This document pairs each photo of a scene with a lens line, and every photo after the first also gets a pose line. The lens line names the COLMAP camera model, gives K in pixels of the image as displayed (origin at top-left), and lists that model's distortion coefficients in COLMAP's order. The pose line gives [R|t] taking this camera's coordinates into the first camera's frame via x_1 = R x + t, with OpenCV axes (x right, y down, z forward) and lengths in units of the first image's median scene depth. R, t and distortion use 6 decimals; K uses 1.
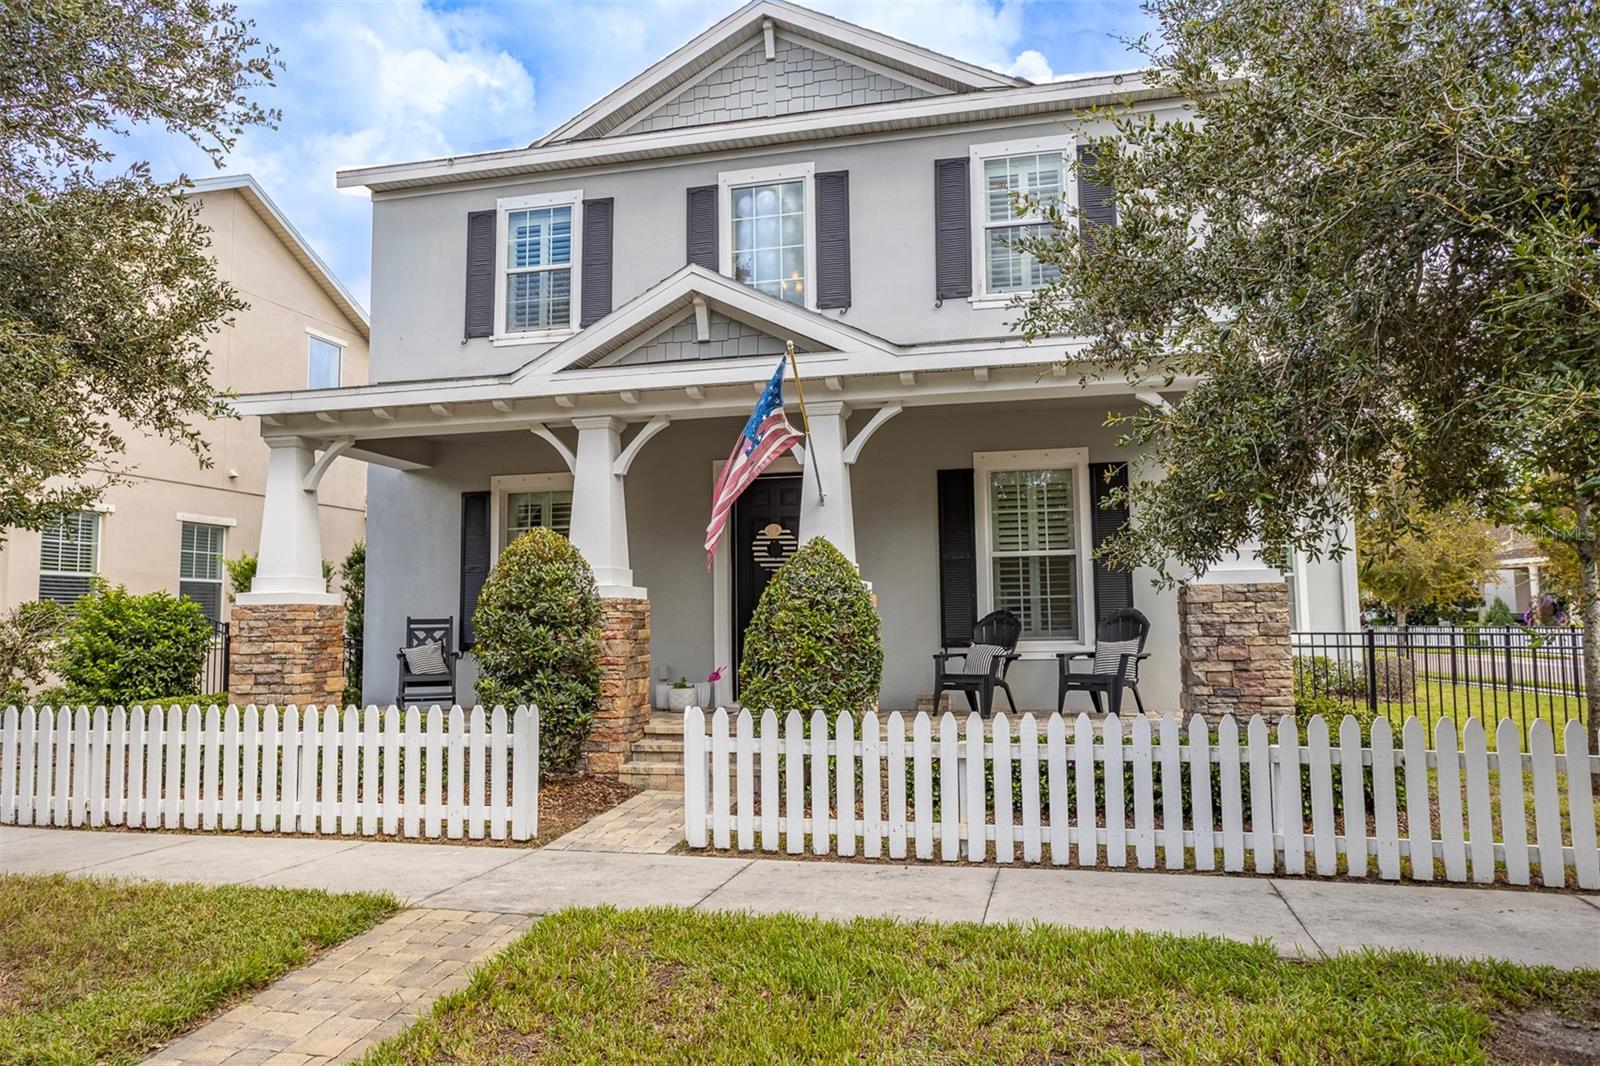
lens RADIAL K [[1087.4, 0, 800.0], [0, 1087.4, 533.0], [0, 0, 1]] dist [-0.007237, 0.001922]
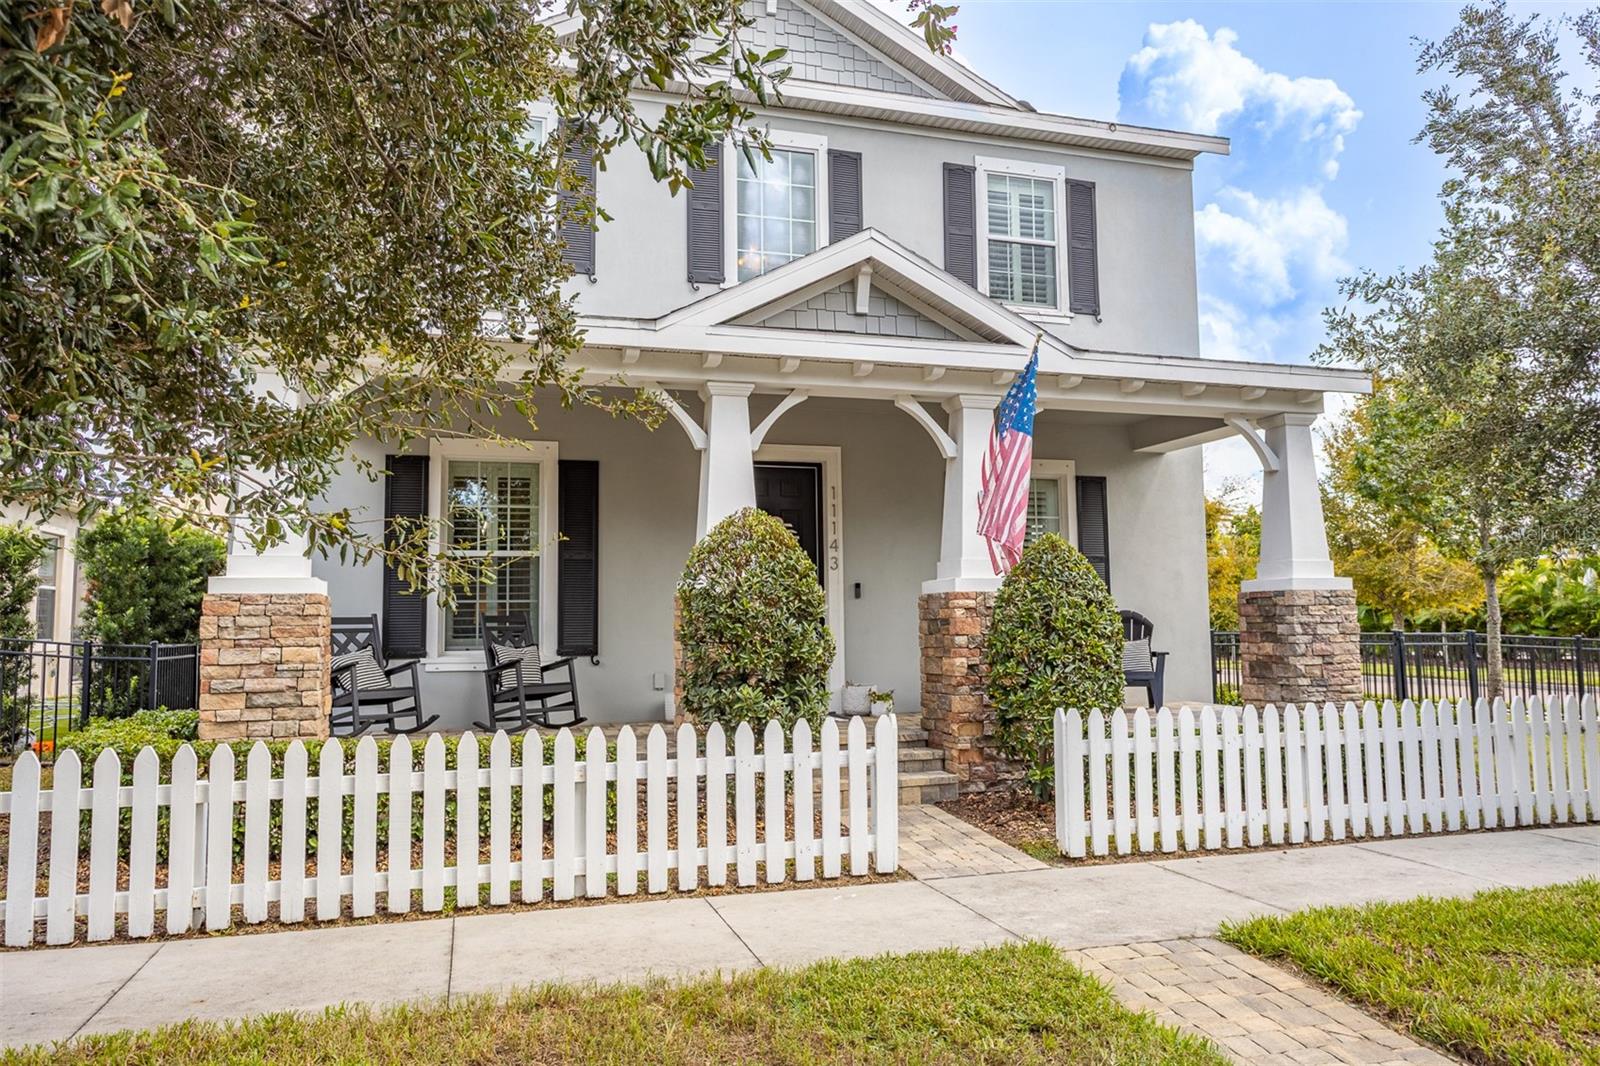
lens RADIAL K [[1131.5, 0, 795.6], [0, 1131.5, 517.3], [0, 0, 1]] dist [0.000054, 0.005307]
pose [[0.860832, 0.051794, 0.506246, -0.573226], [-0.041766, 0.998642, -0.031151, 0.025125], [-0.507172, 0.005672, 0.861826, 0.193958]]
